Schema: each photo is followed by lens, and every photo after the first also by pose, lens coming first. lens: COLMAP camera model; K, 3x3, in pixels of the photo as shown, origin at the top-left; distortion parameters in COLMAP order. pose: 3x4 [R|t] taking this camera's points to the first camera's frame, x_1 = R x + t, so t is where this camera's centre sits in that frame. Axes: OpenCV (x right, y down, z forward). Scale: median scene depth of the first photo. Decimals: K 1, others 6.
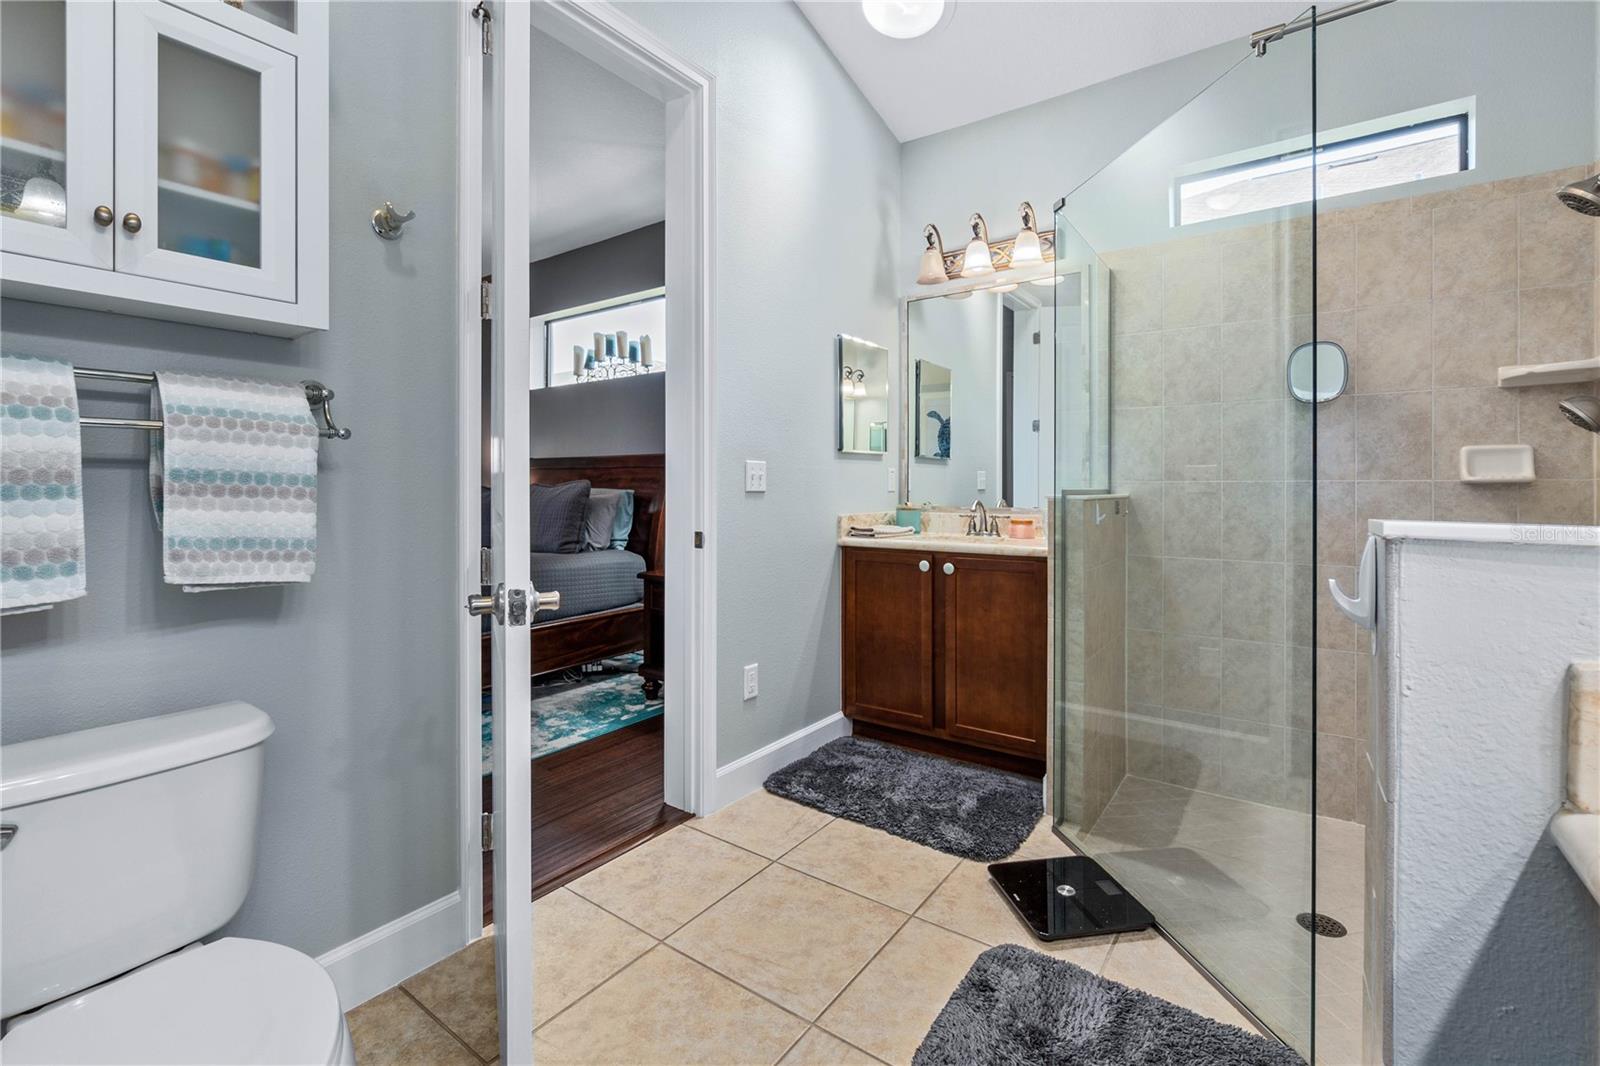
lens RADIAL K [[696.3, 0, 801.6], [0, 696.3, 479.7], [0, 0, 1]] dist [-0.000454, 0.000009]
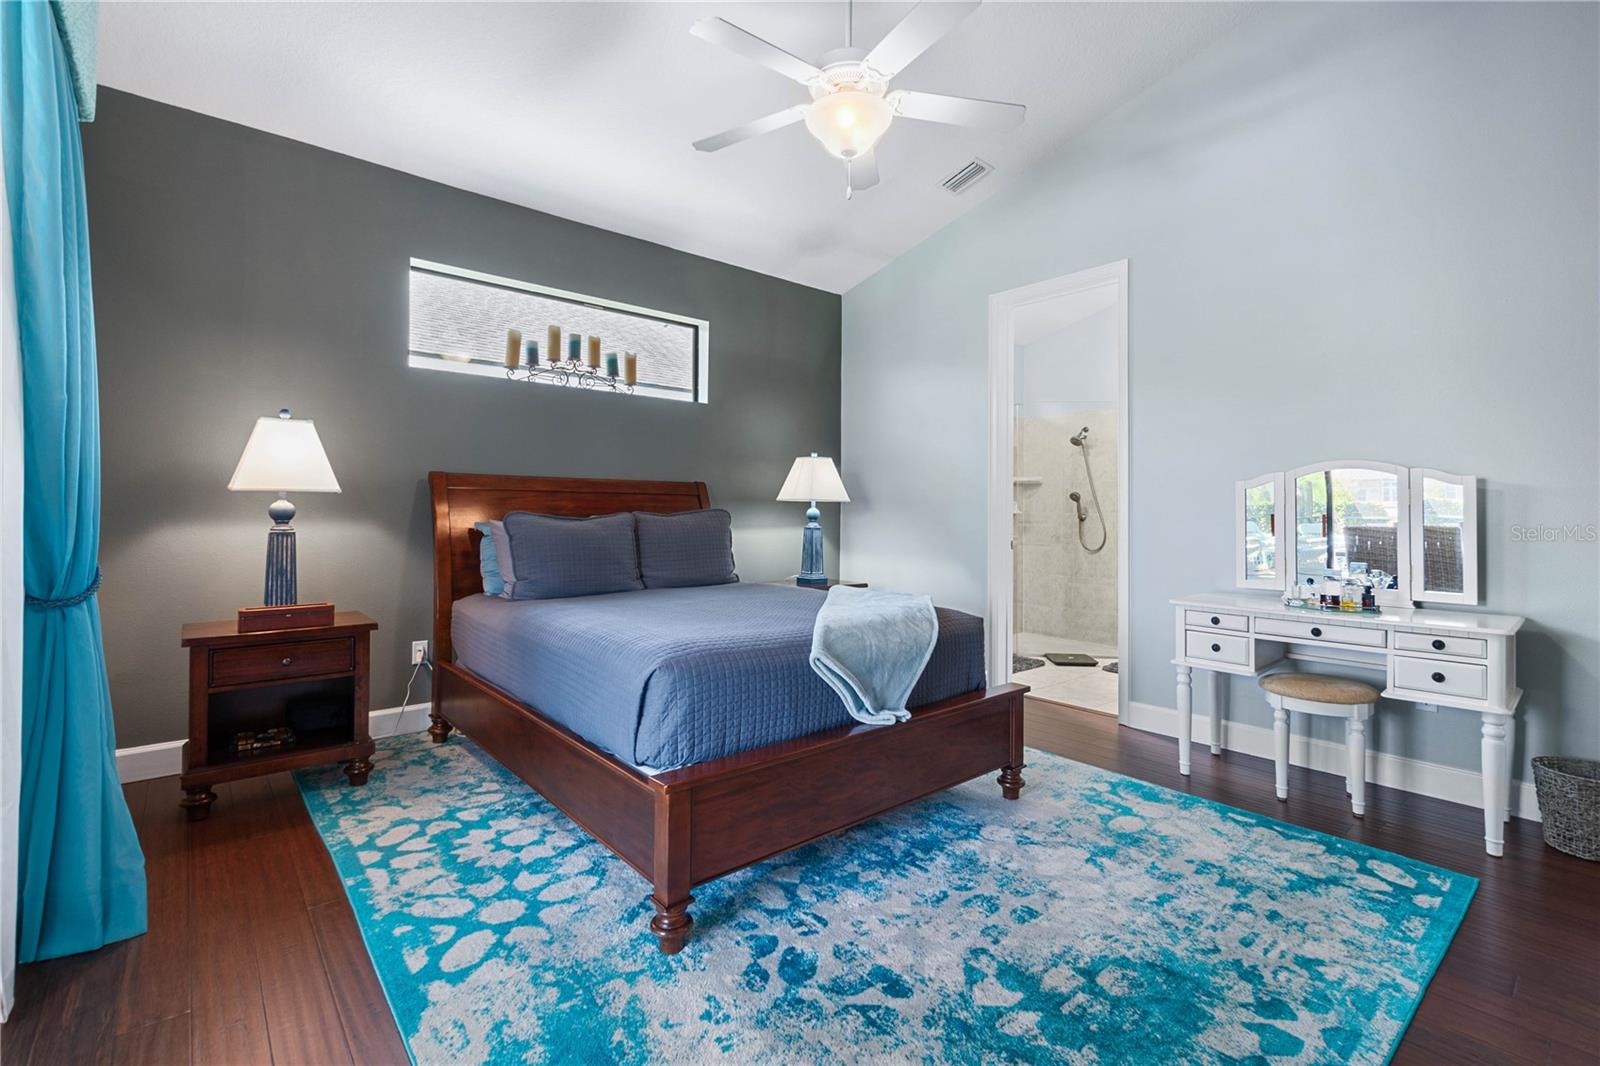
lens RADIAL K [[712.9, 0, 799.3], [0, 712.9, 501.5], [0, 0, 1]] dist [-0.002914, -0.000076]
pose [[0.233662, 0.020952, 0.972092, -1.048980], [-0.007356, 0.999777, -0.019780, 0.008393], [-0.972290, -0.002529, 0.233764, 0.540764]]
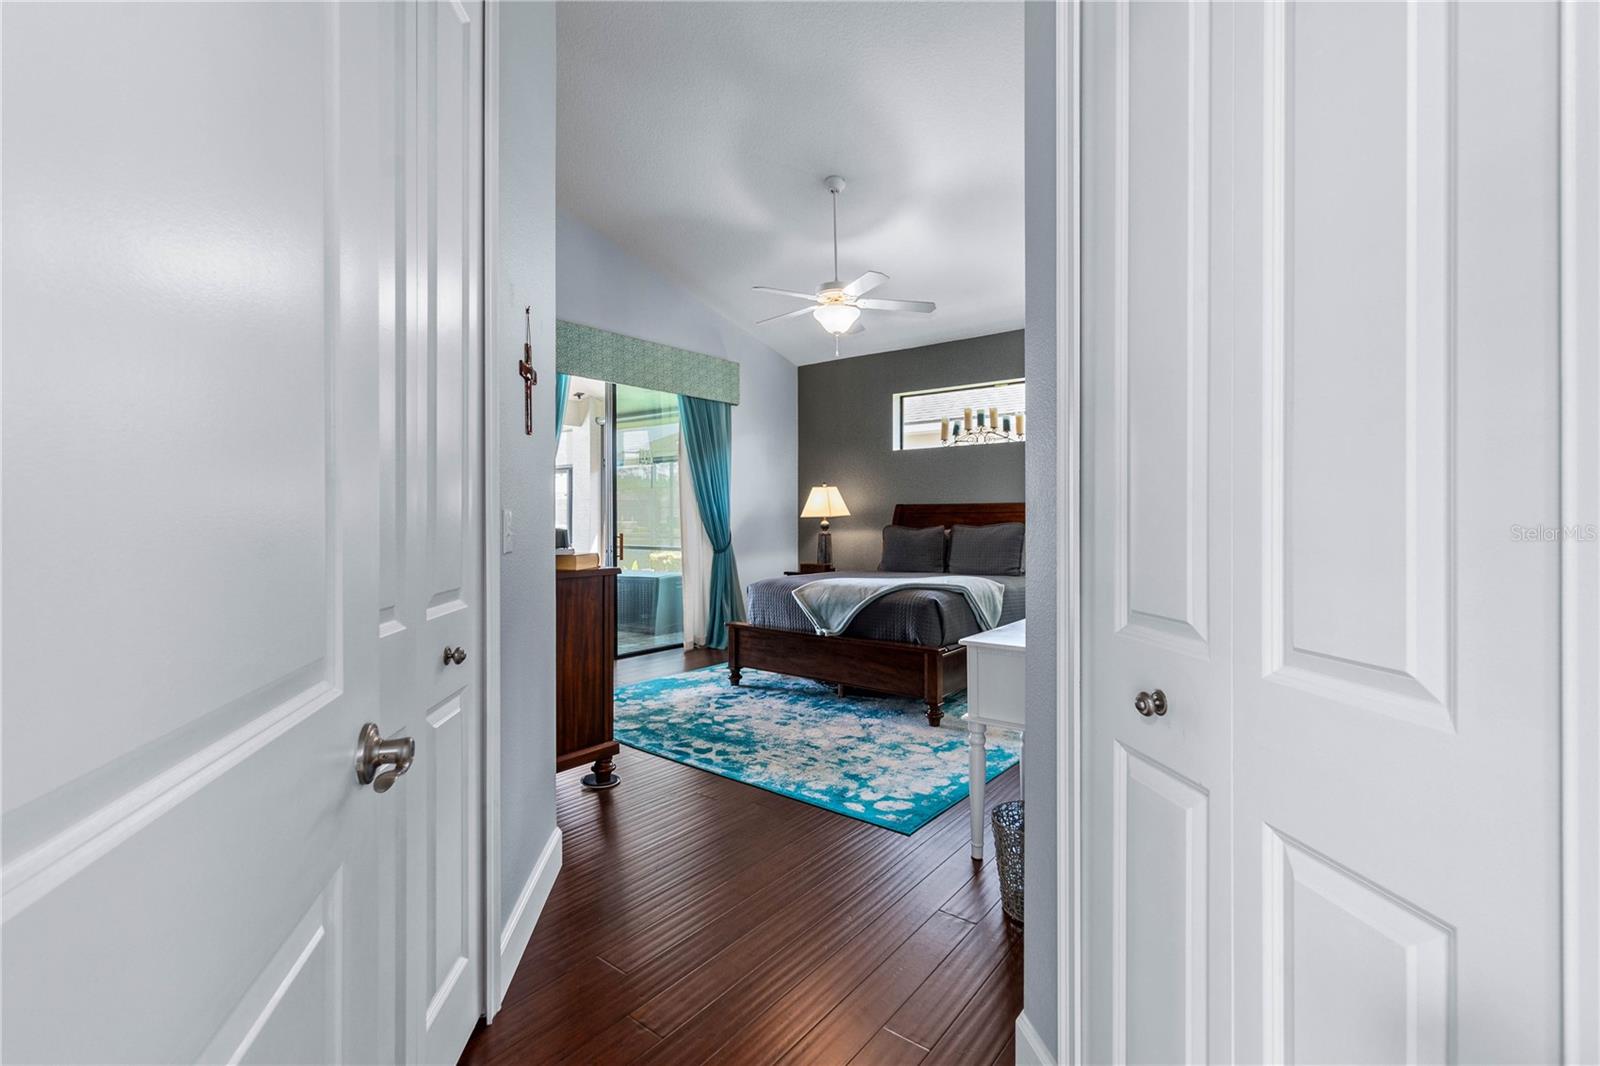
lens RADIAL K [[696.0, 0, 810.4], [0, 696.0, 518.0], [0, 0, 1]] dist [-0.000731, -0.000053]
pose [[0.999860, 0.000882, -0.016720, -0.574743], [-0.000896, 0.999999, -0.000881, -0.005270], [0.016719, 0.000896, 0.999860, -0.302612]]
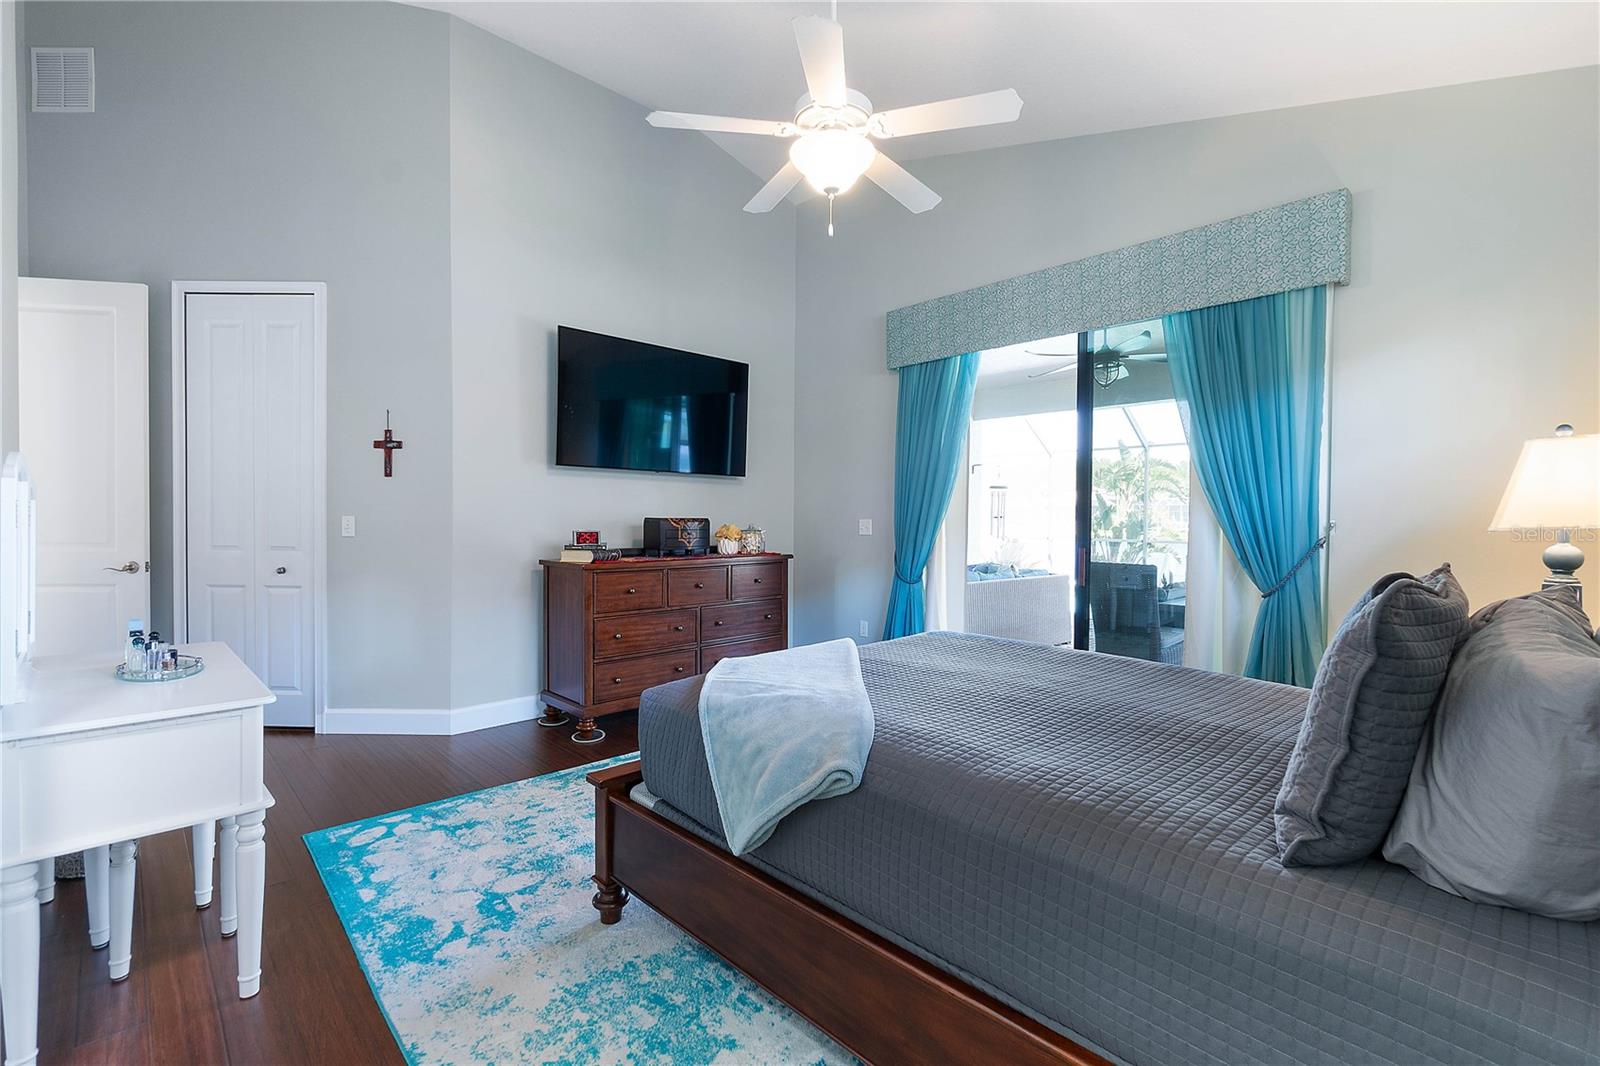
lens RADIAL K [[710.4, 0, 803.2], [0, 710.4, 520.5], [0, 0, 1]] dist [0.001052, -0.000086]
pose [[-0.163628, 0.001995, -0.986520, -0.034568], [-0.010461, 0.999938, 0.003757, -0.012464], [0.986467, 0.010935, -0.163597, 0.692886]]
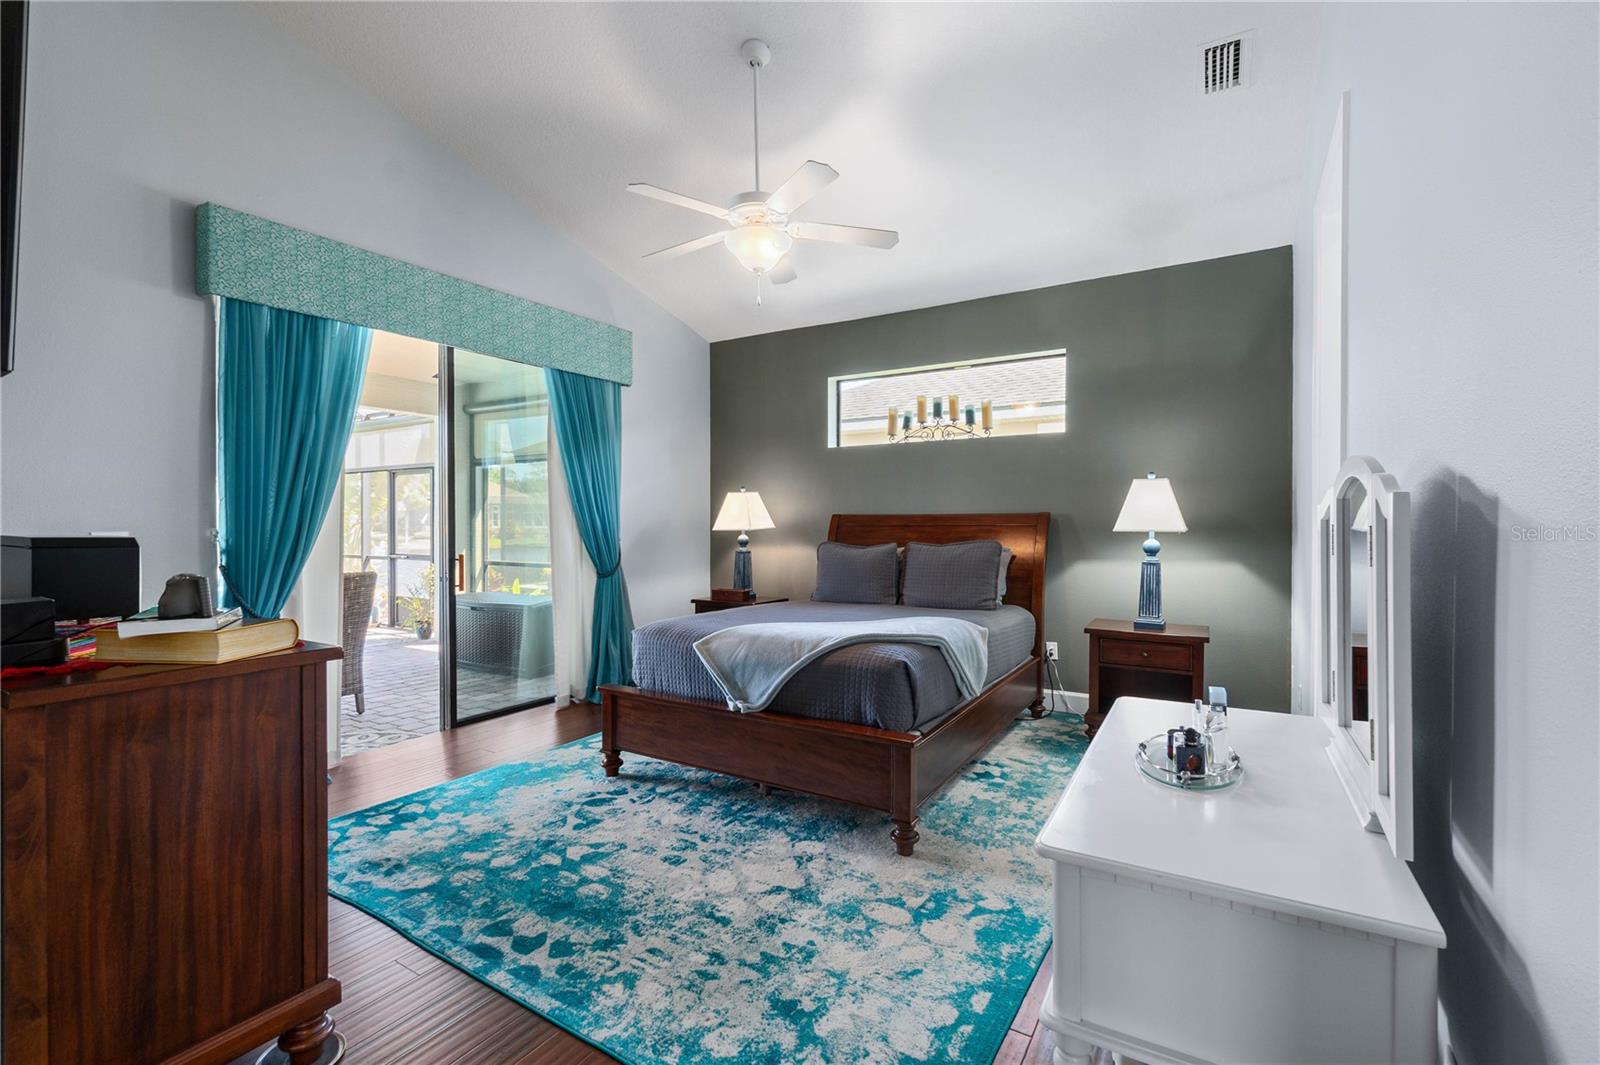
lens RADIAL K [[693.7, 0, 804.4], [0, 693.7, 525.8], [0, 0, 1]] dist [-0.001185, 0.000058]
pose [[0.996132, 0.001618, 0.087858, -0.568967], [-0.001922, 0.999992, 0.003374, -0.019263], [-0.087852, -0.003529, 0.996127, -0.017247]]
